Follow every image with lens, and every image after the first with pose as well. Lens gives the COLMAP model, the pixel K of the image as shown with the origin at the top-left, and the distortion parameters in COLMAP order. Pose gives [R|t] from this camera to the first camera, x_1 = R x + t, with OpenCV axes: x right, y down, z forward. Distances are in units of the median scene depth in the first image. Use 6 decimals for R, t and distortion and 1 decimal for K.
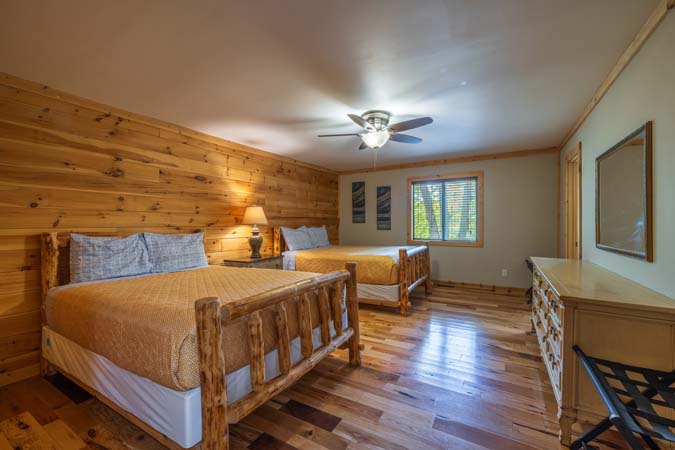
lens RADIAL K [[279.9, 0, 339.7], [0, 279.9, 225.8], [0, 0, 1]] dist [-0.000913, -0.000035]
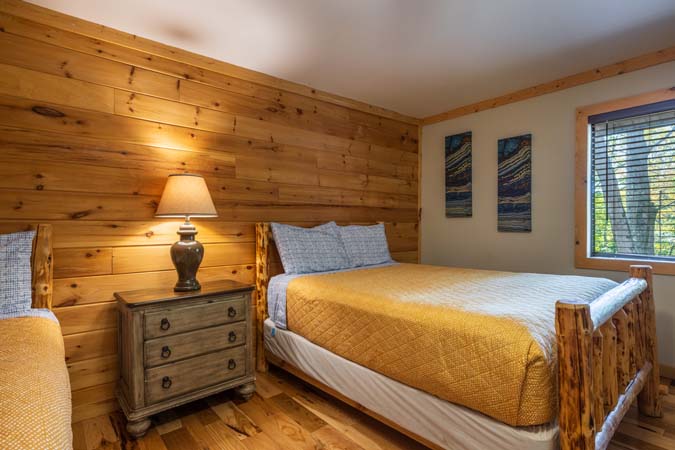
lens RADIAL K [[355.4, 0, 335.8], [0, 355.4, 222.3], [0, 0, 1]] dist [0.005516, 0.000648]
pose [[0.943824, 0.001288, -0.330446, 0.096086], [-0.005501, 0.999915, -0.011815, 0.009278], [0.330402, 0.012969, 0.943751, 0.461388]]
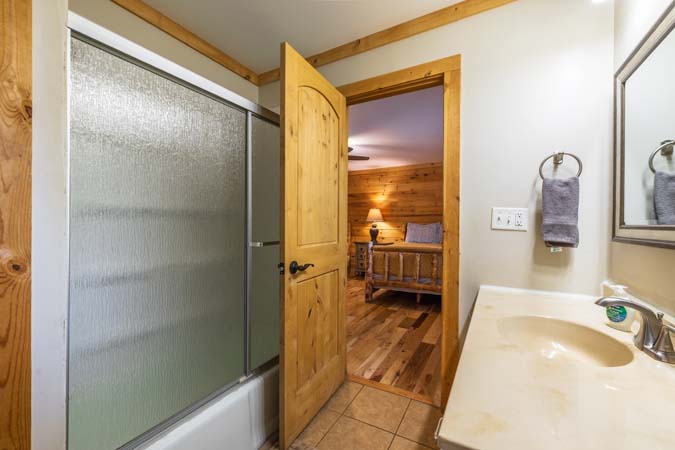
lens RADIAL K [[279.9, 0, 338.8], [0, 279.9, 224.7], [0, 0, 1]] dist [-0.000913, -0.000035]
pose [[0.010118, 0.005145, -0.999936, 1.041730], [-0.014518, 0.999882, 0.004998, 0.011054], [0.999843, 0.014466, 0.010191, 0.679486]]
